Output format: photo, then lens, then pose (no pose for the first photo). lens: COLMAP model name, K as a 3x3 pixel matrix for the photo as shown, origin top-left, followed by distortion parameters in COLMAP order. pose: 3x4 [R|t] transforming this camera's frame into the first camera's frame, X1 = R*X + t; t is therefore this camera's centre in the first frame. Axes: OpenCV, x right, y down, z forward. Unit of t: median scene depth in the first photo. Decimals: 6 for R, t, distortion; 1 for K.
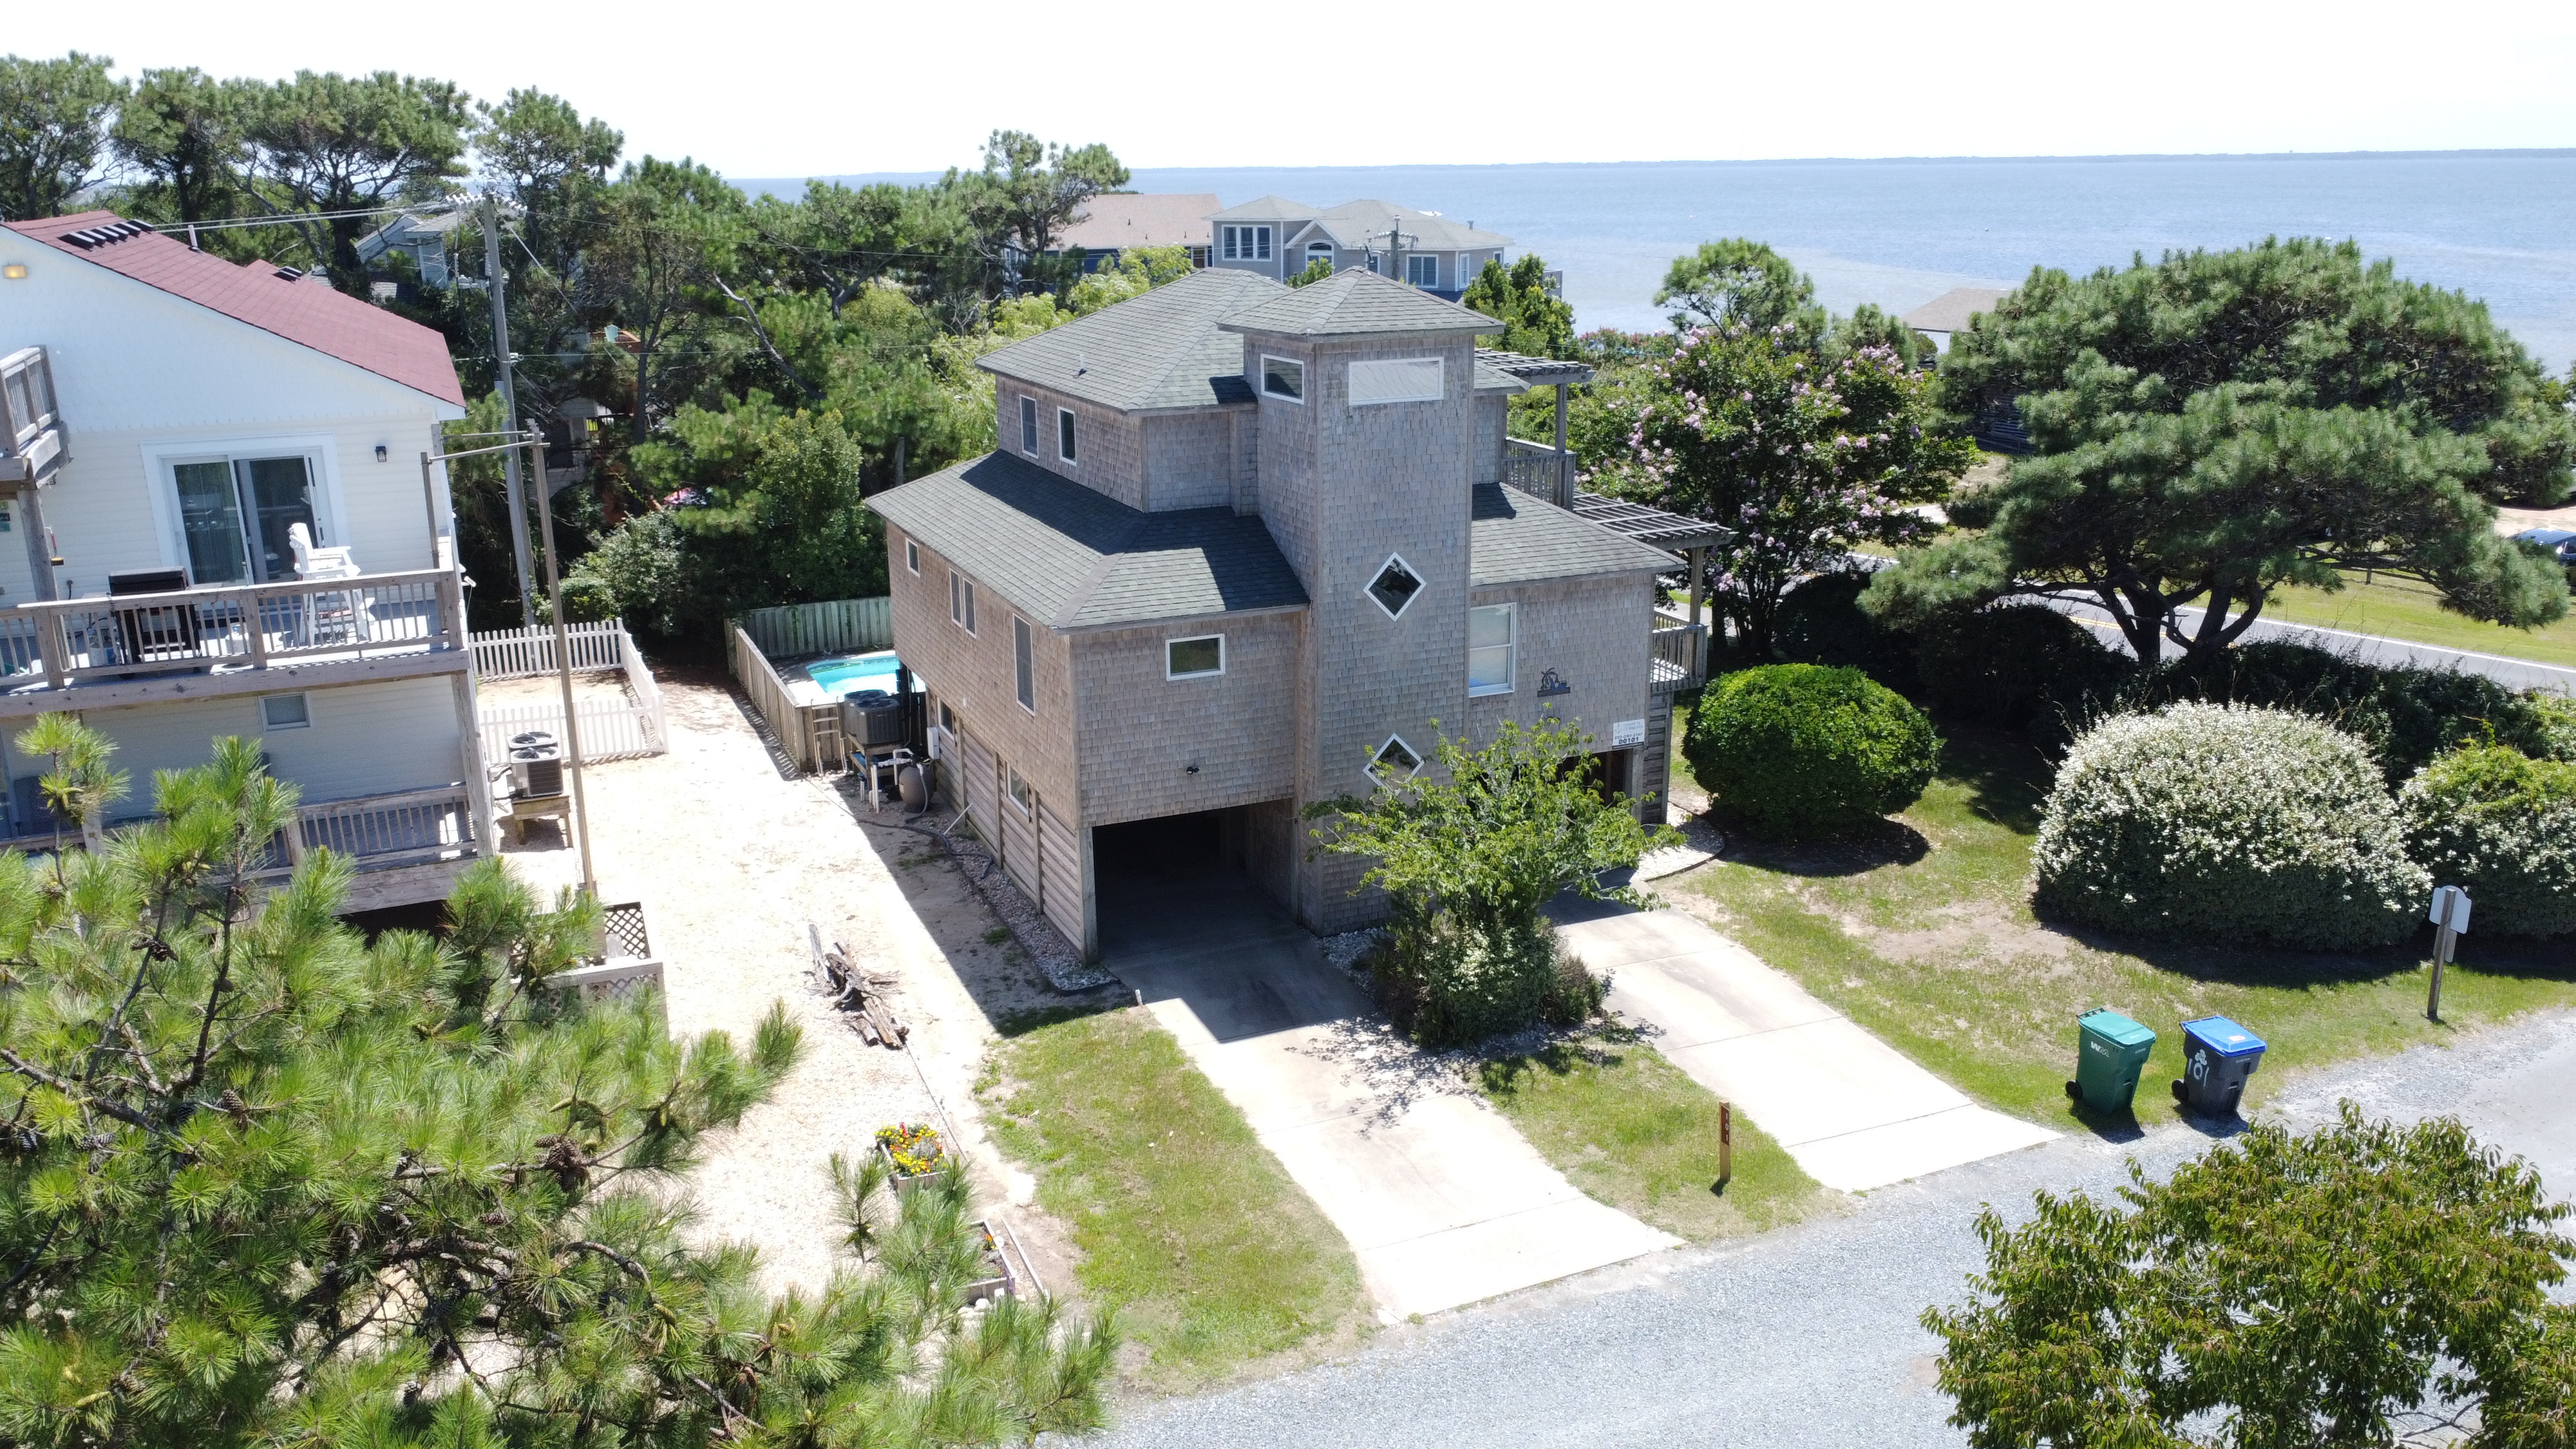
lens RADIAL K [[1916.1, 0, 1255.2], [0, 1916.1, 739.0], [0, 0, 1]] dist [0.005221, -0.005607]
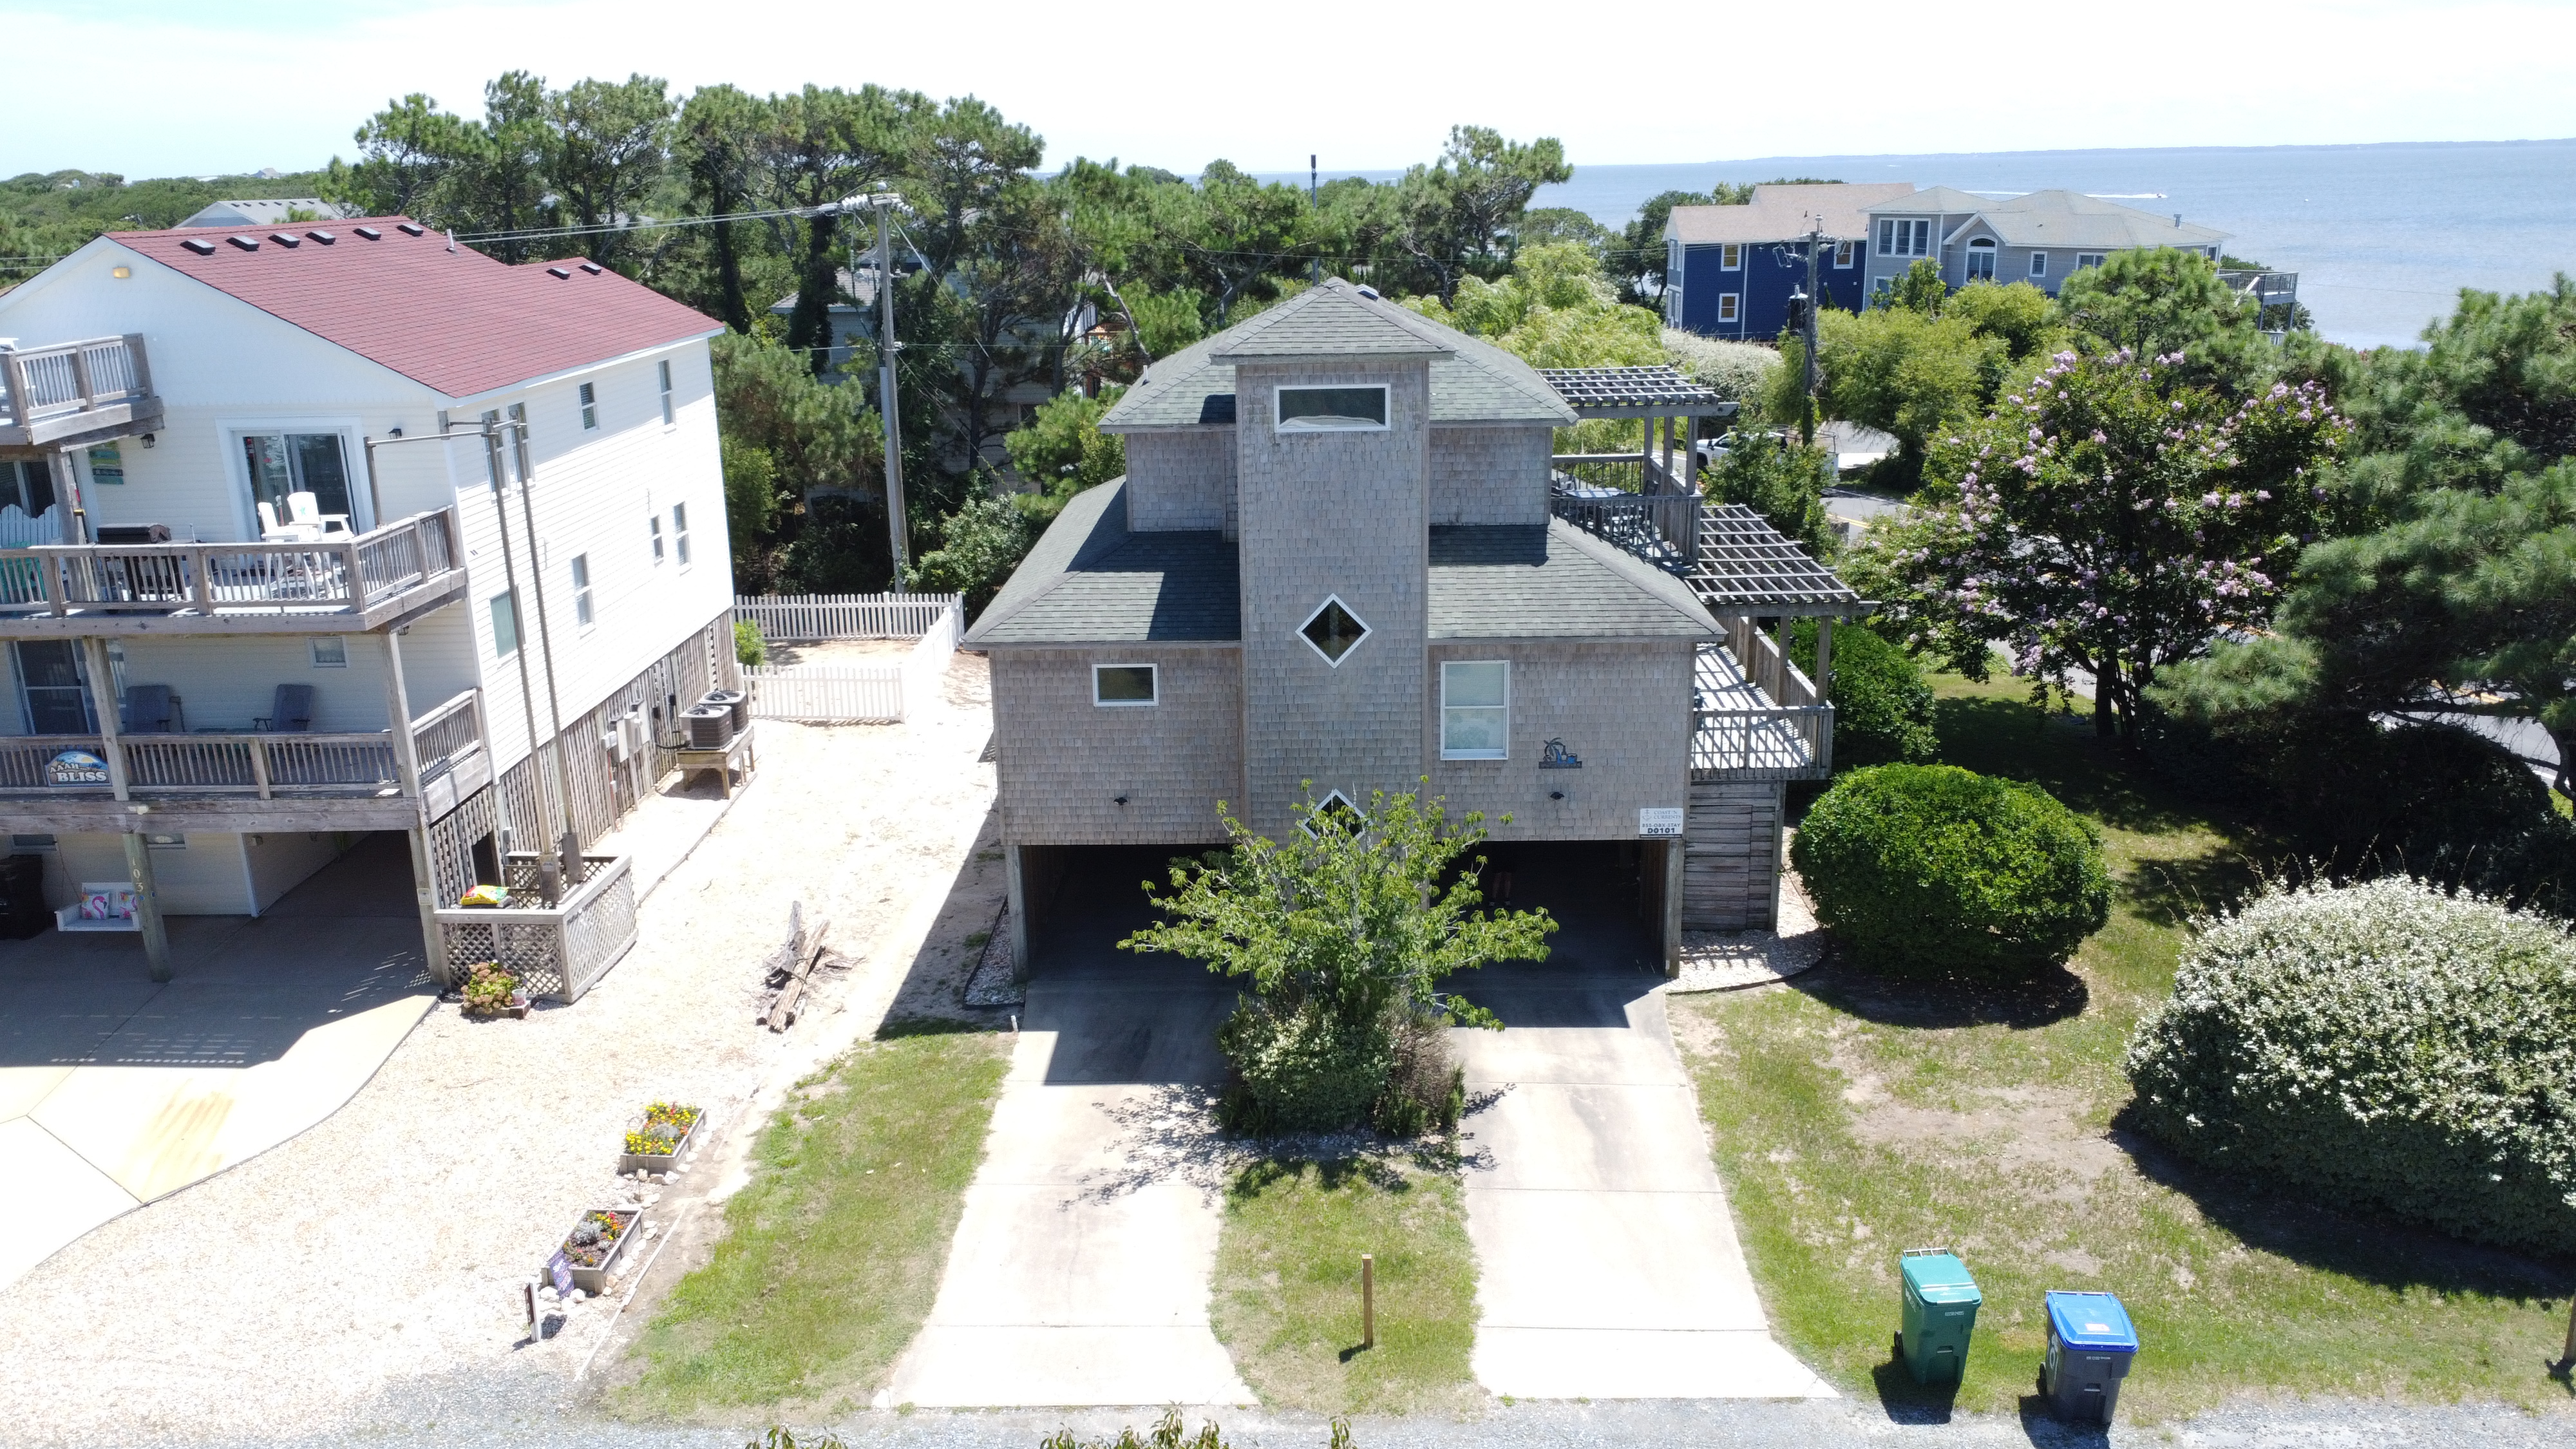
lens RADIAL K [[1916.1, 0, 1260.2], [0, 1916.1, 742.4], [0, 0, 1]] dist [0.005221, -0.005607]
pose [[0.906413, 0.114138, -0.406679, 0.404052], [-0.110642, 0.993339, 0.032188, -0.049902], [0.407644, 0.015820, 0.913004, 0.140567]]
